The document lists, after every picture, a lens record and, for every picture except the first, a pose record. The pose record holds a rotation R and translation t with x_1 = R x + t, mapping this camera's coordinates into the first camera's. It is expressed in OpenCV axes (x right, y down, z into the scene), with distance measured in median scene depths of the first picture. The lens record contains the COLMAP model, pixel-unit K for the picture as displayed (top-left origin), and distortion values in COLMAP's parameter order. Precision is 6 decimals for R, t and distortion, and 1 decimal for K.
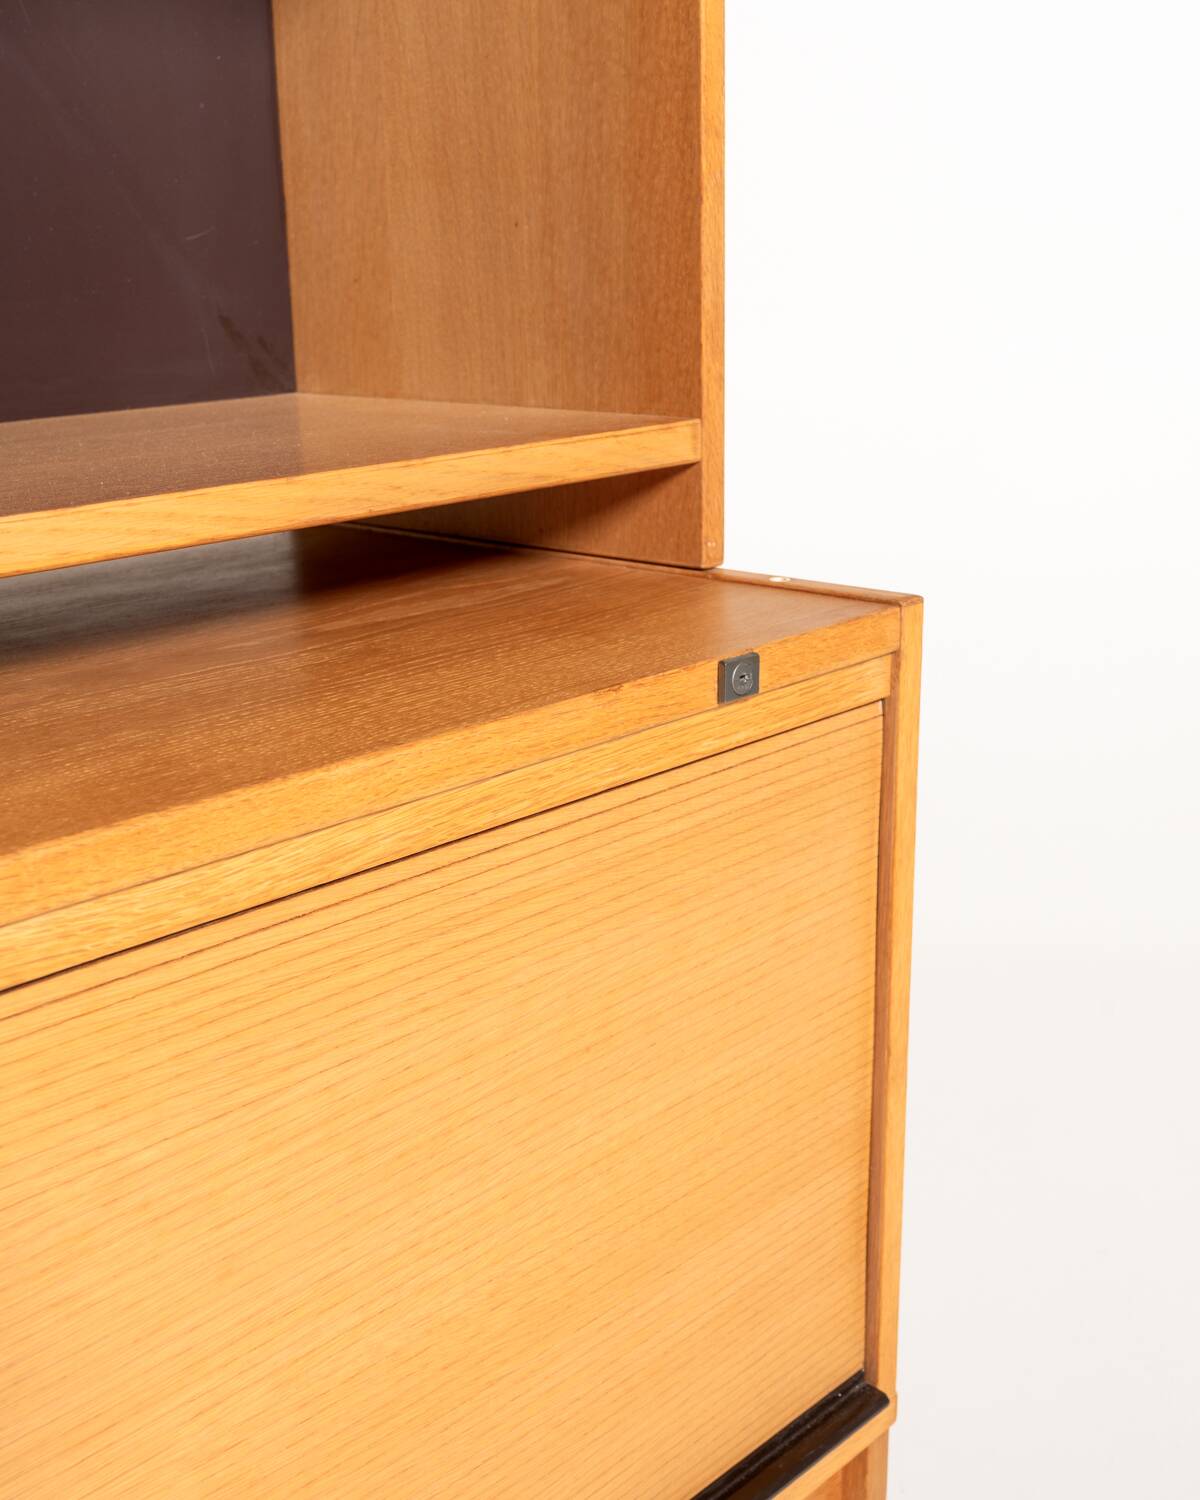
lens RADIAL K [[1830.2, 0, 621.8], [0, 1830.2, 792.5], [0, 0, 1]] dist [0.000729, -0.100916]
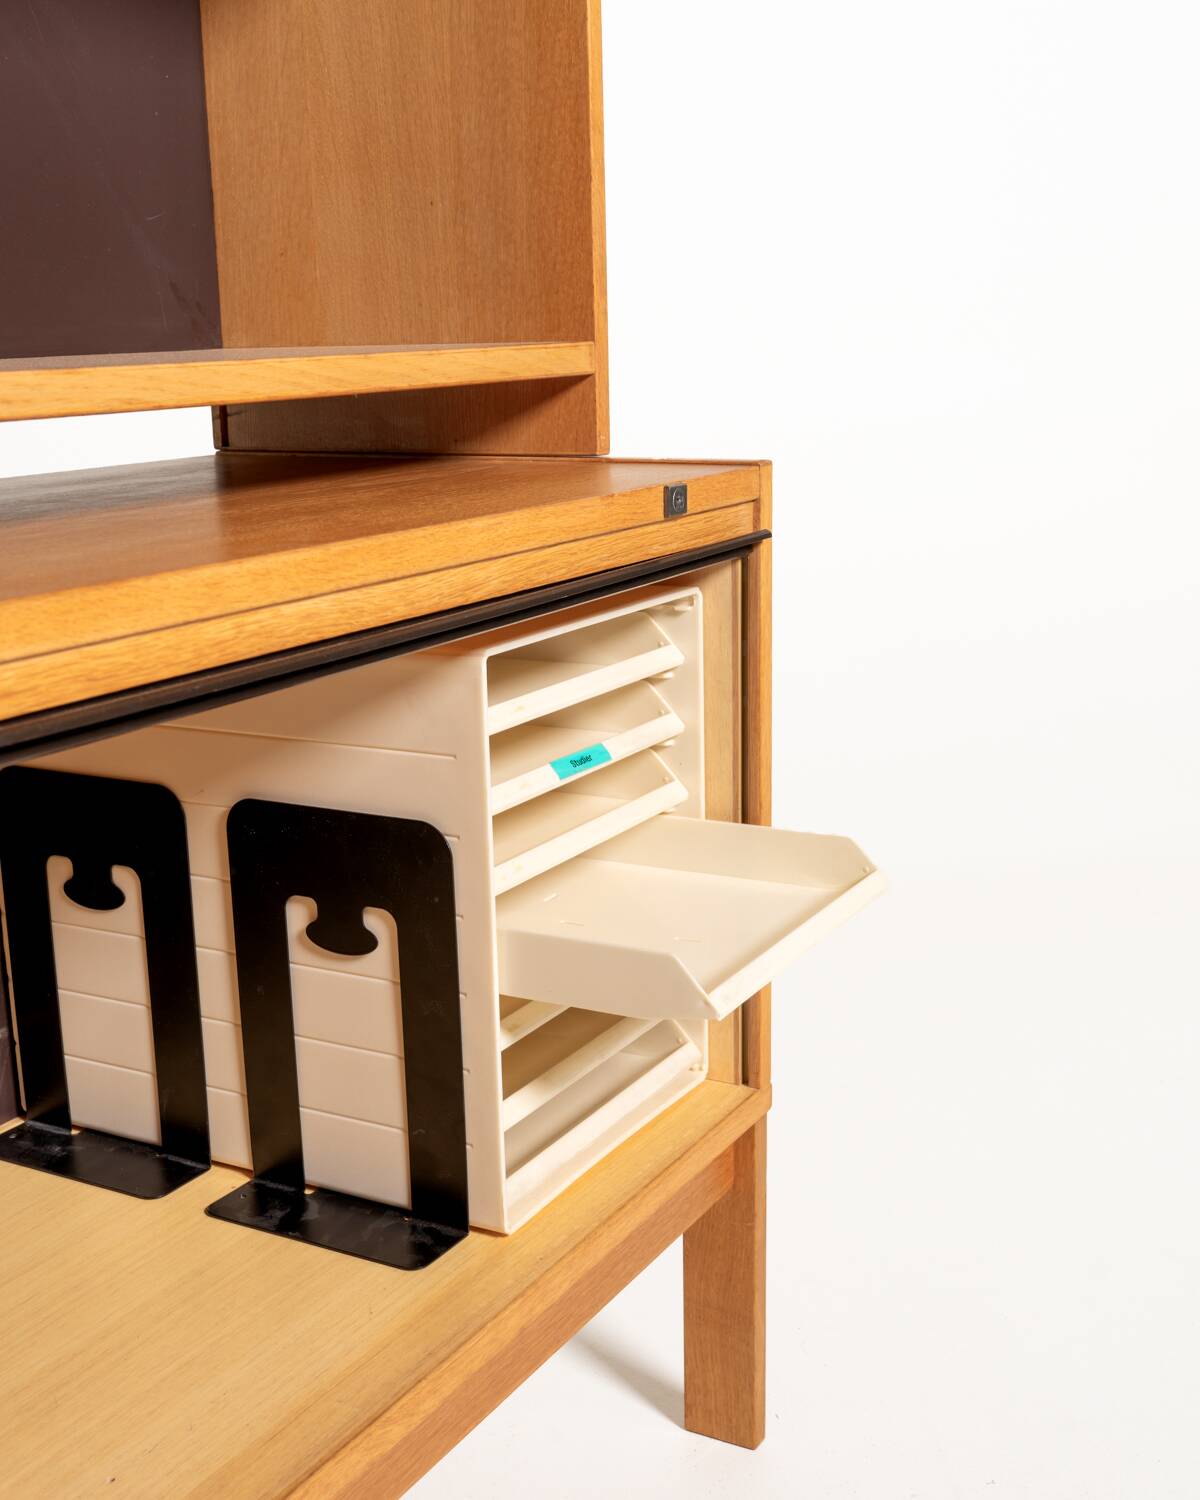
lens RADIAL K [[1851.7, 0, 607.1], [0, 1851.7, 792.1], [0, 0, 1]] dist [0.005735, -0.116927]
pose [[0.974477, -0.059214, 0.216537, -0.256843], [0.070452, 0.996520, -0.044546, 0.183628], [-0.213146, 0.058665, 0.975258, -0.303802]]
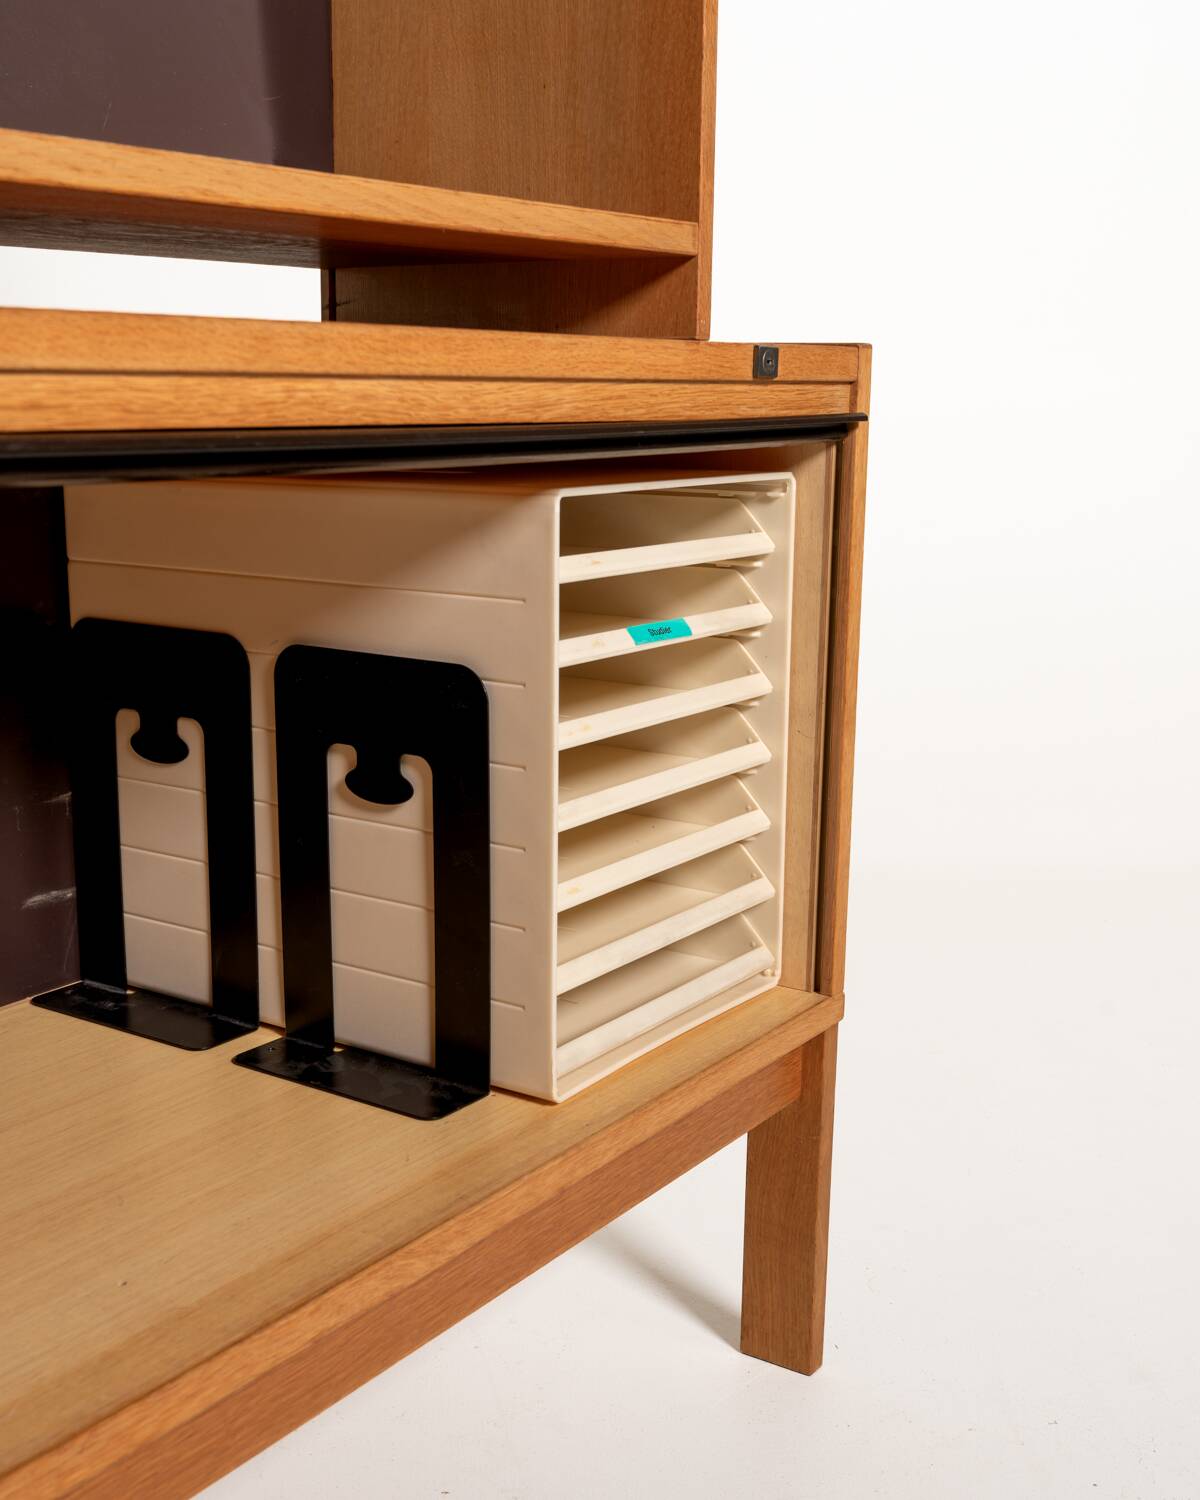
lens RADIAL K [[1830.2, 0, 621.8], [0, 1830.2, 792.5], [0, 0, 1]] dist [0.000729, -0.100916]
pose [[0.988387, -0.004072, 0.151904, -0.211435], [0.015180, 0.997286, -0.072041, 0.298513], [-0.151198, 0.073510, 0.985766, -0.267007]]
